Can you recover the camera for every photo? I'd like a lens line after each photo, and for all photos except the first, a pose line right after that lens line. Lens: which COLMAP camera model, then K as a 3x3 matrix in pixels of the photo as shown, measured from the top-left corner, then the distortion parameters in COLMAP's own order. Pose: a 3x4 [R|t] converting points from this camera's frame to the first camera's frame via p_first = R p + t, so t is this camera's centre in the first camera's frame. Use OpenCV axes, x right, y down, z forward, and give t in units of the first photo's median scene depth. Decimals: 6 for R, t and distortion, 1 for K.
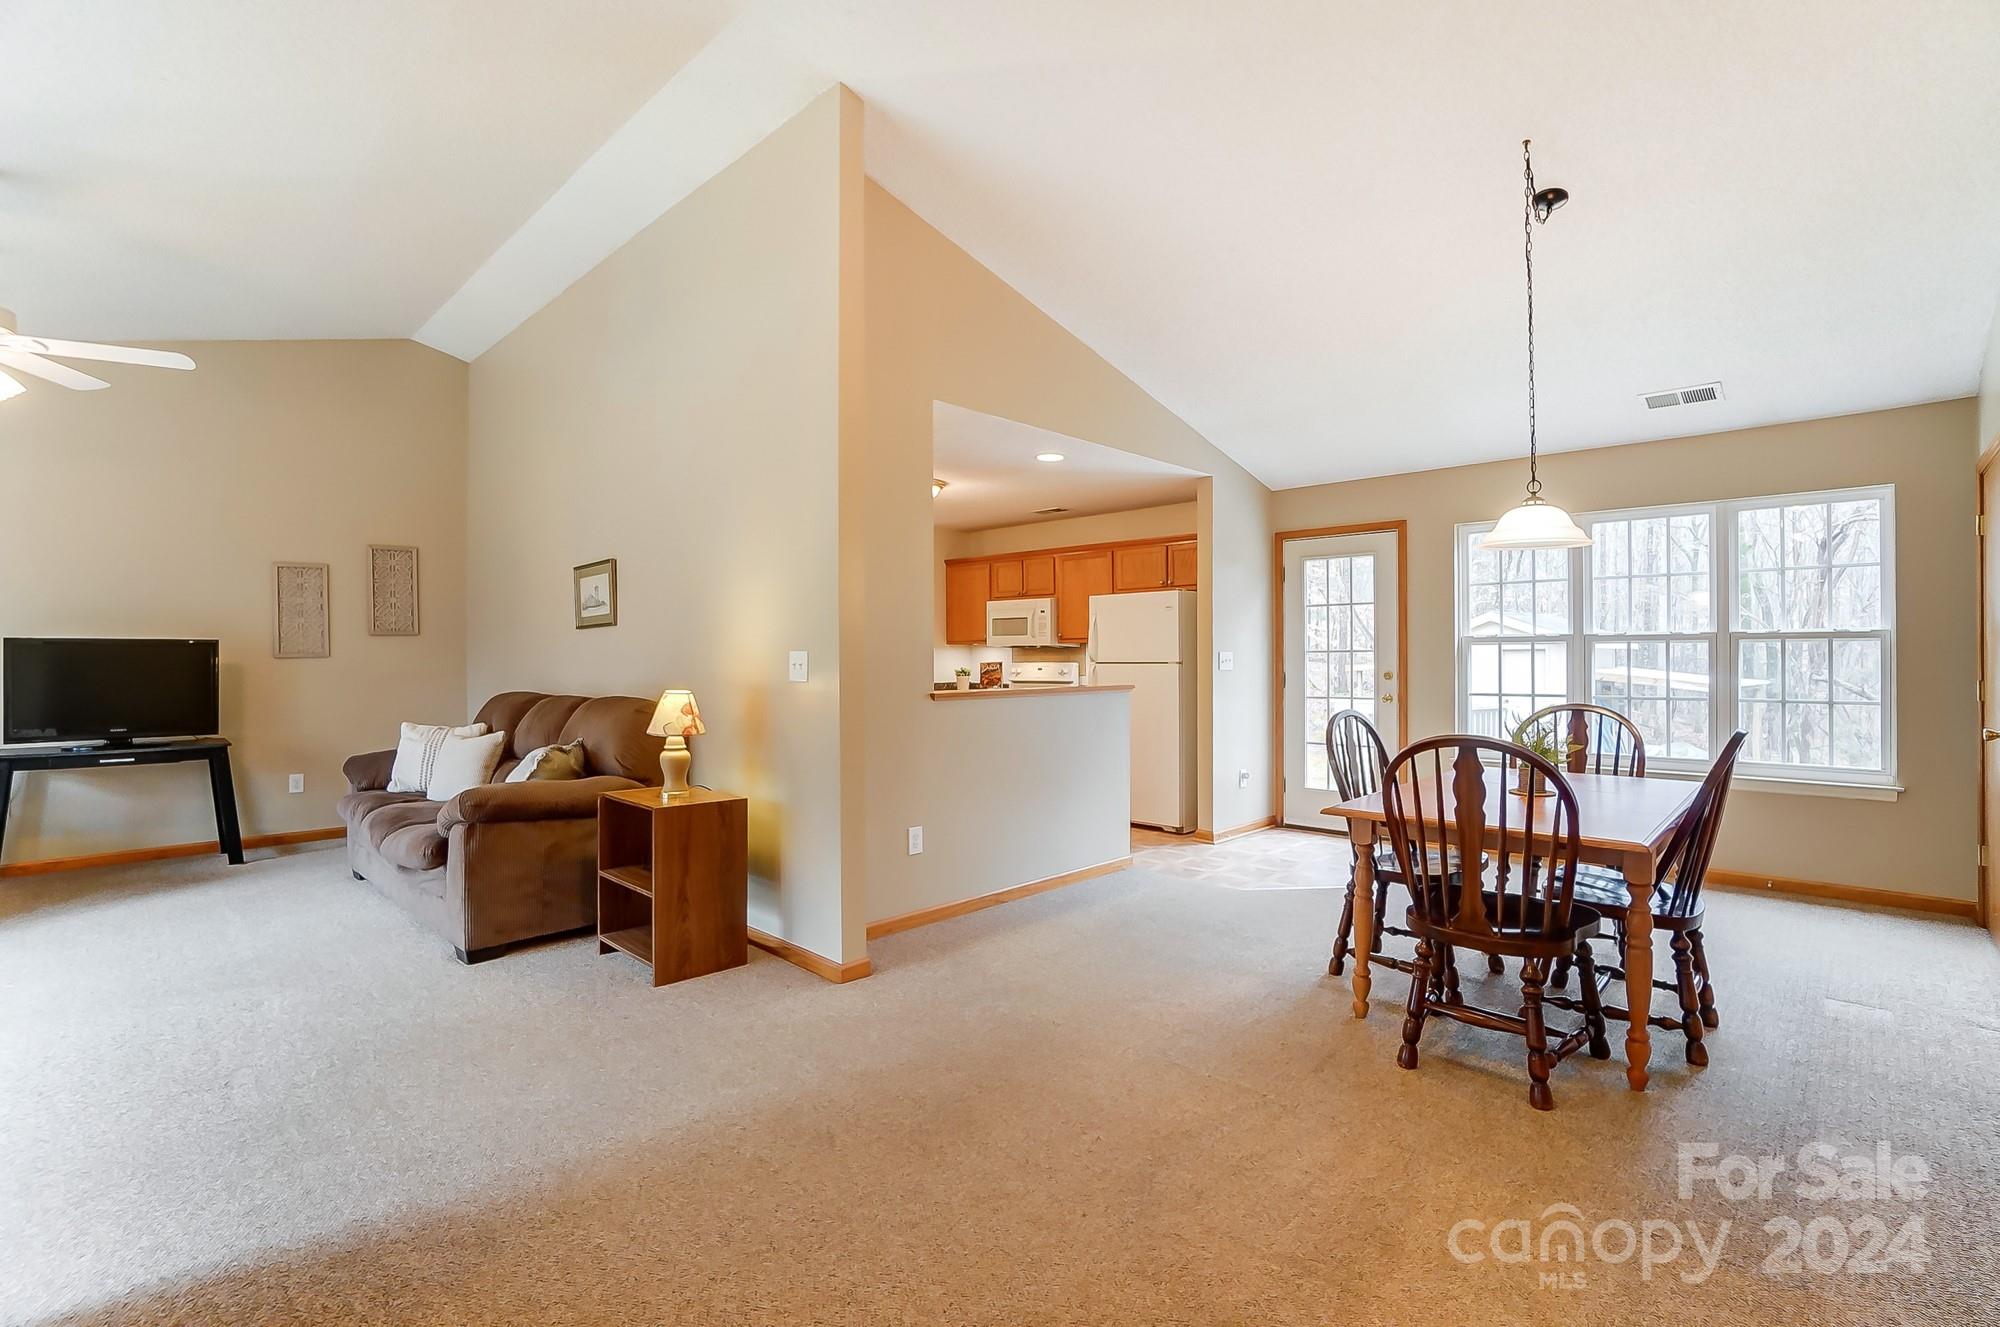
lens RADIAL K [[897.1, 0, 1000.7], [0, 897.1, 662.5], [0, 0, 1]] dist [-0.039904, 0.009839]
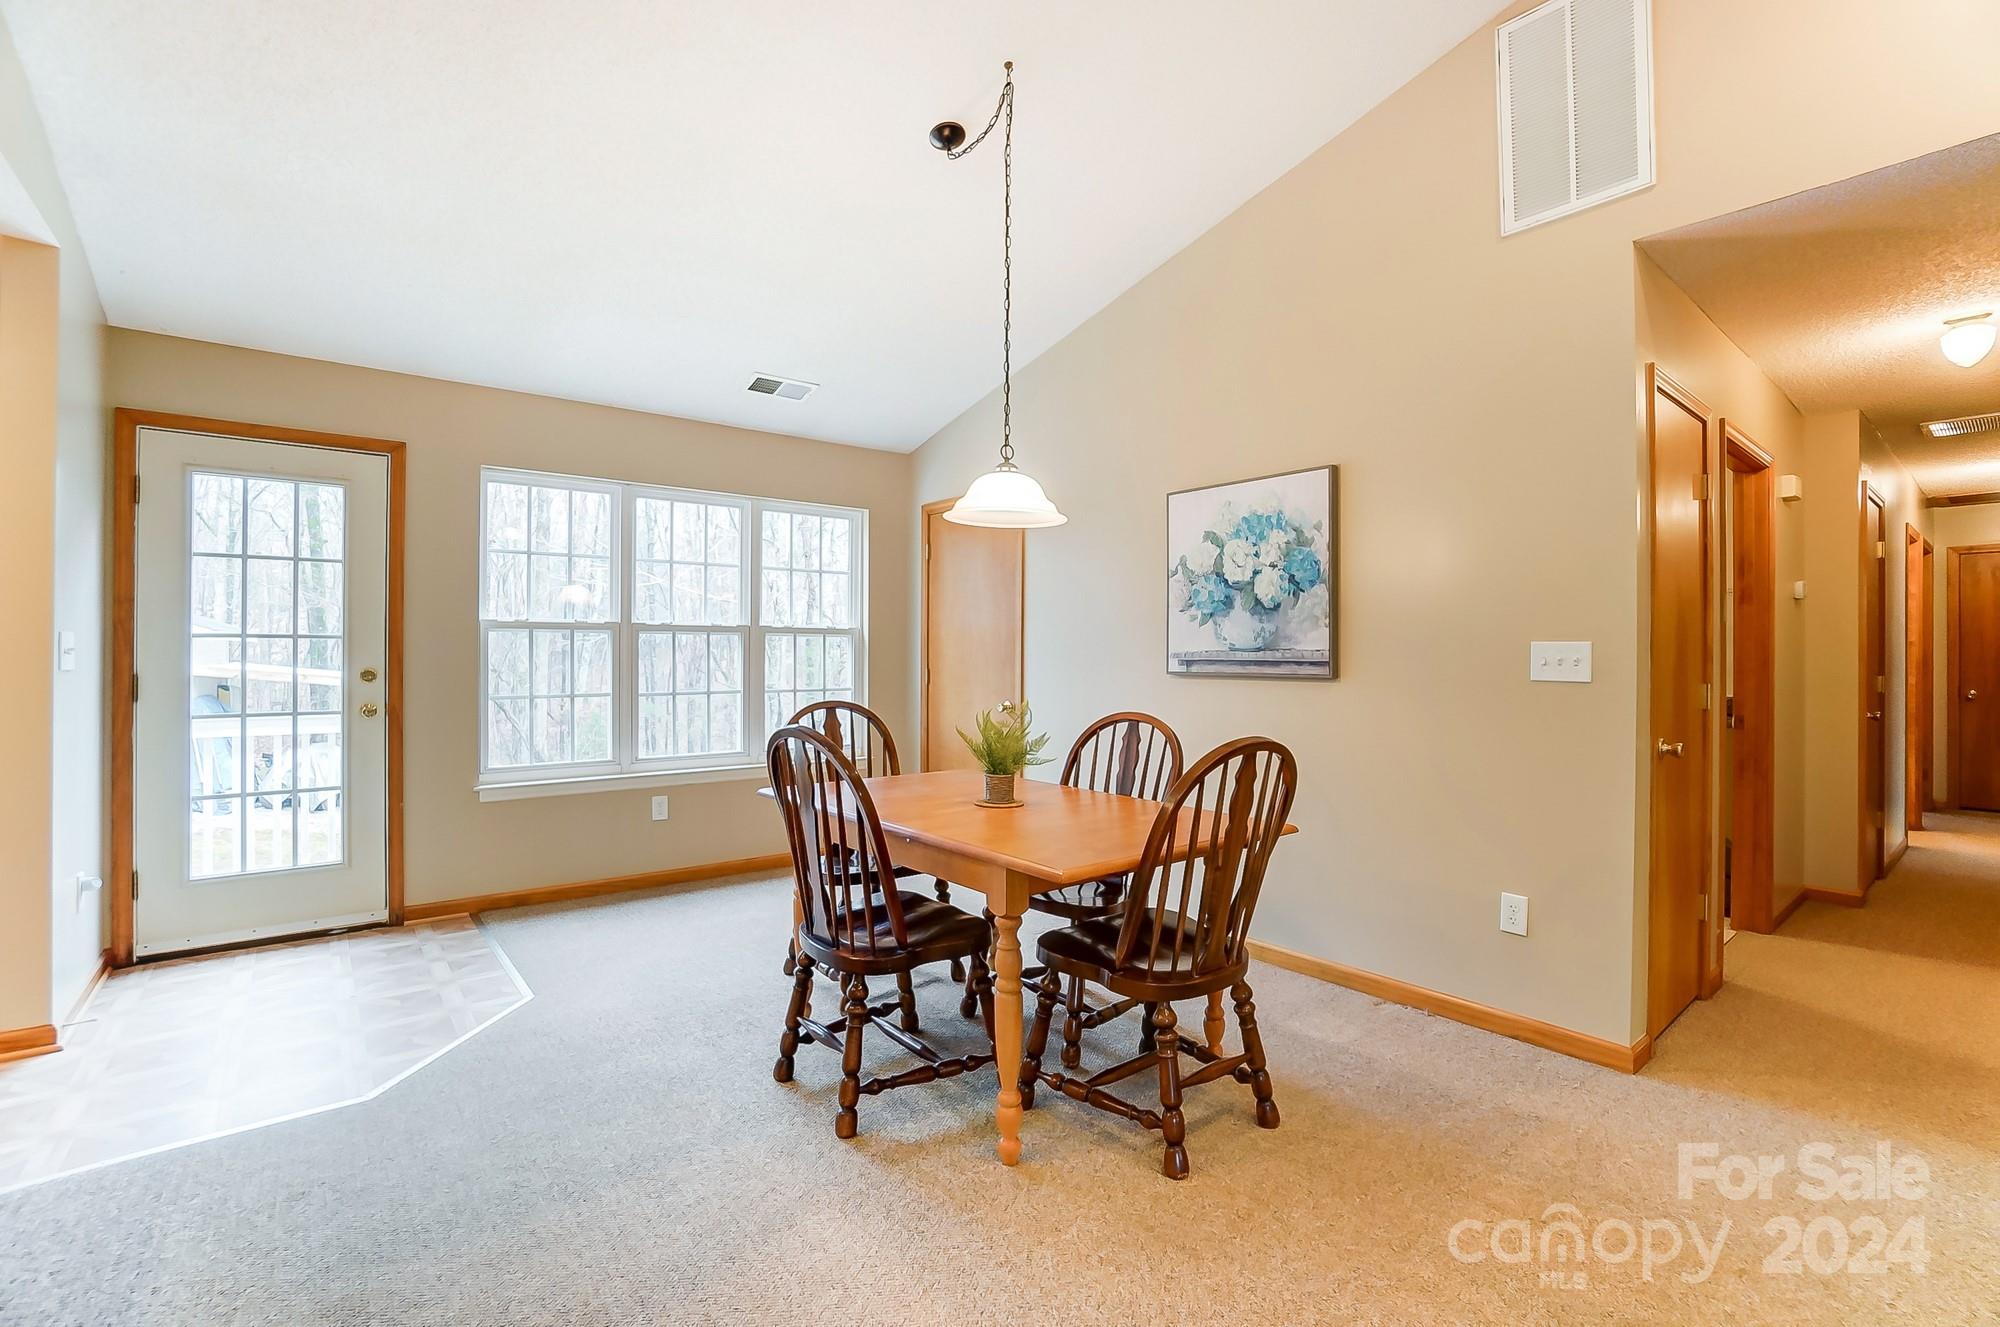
lens RADIAL K [[897.1, 0, 981.8], [0, 897.1, 657.6], [0, 0, 1]] dist [-0.039904, 0.009839]
pose [[0.132192, -0.002398, 0.991221, -0.145879], [0.001764, 0.999996, 0.002184, 0.001225], [-0.991223, 0.001460, 0.132196, 0.472286]]
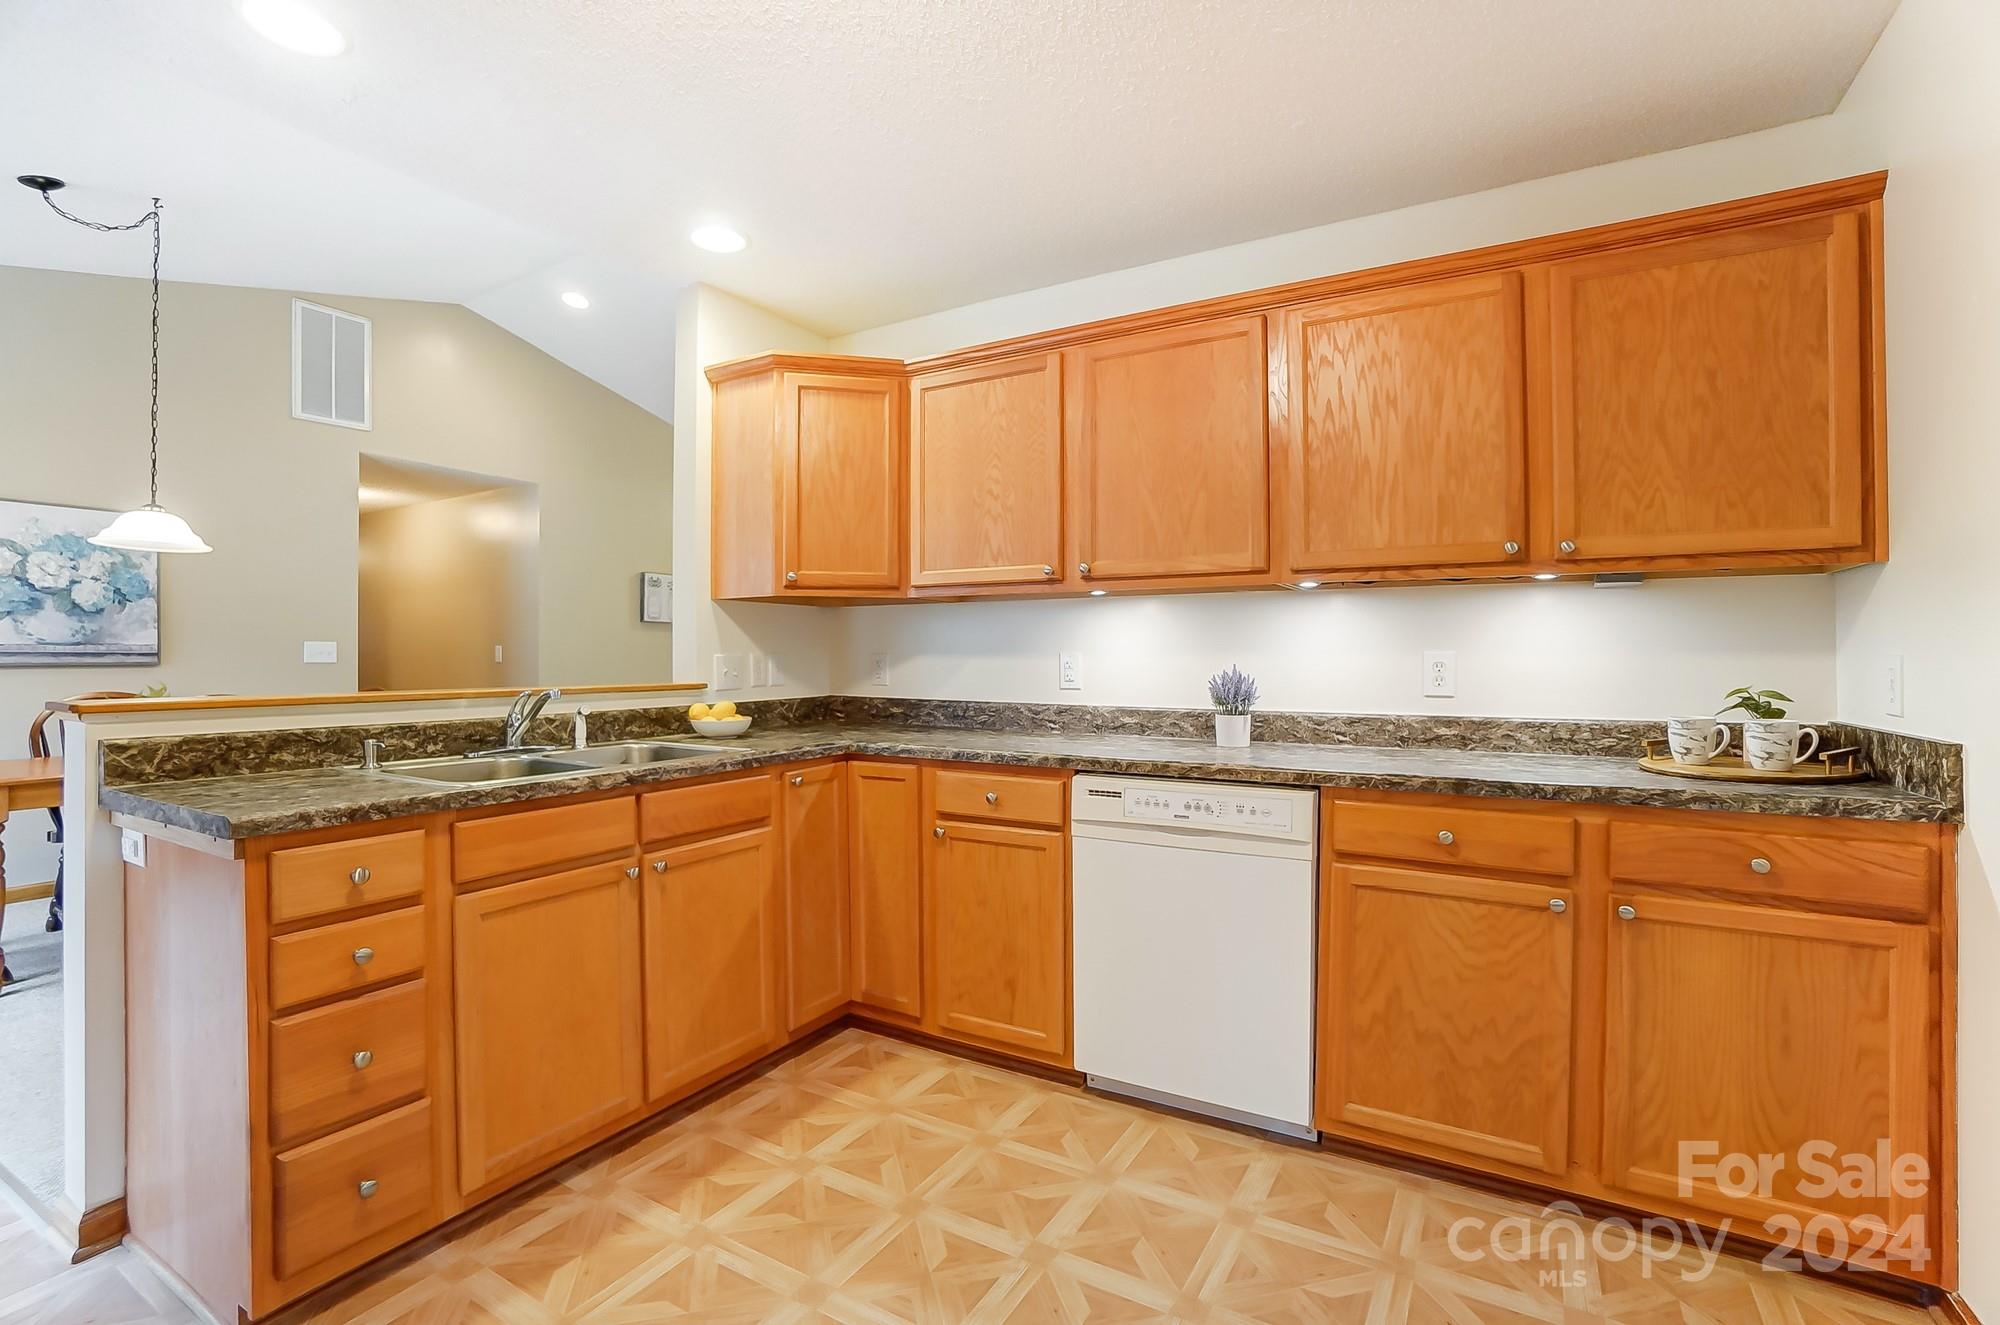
lens RADIAL K [[897.1, 0, 1000.2], [0, 897.1, 656.8], [0, 0, 1]] dist [-0.039904, 0.009839]
pose [[-0.973747, 0.002961, -0.227613, -0.115933], [0.002055, 0.999989, 0.004216, 0.006615], [0.227623, 0.003638, -0.973743, 1.233476]]
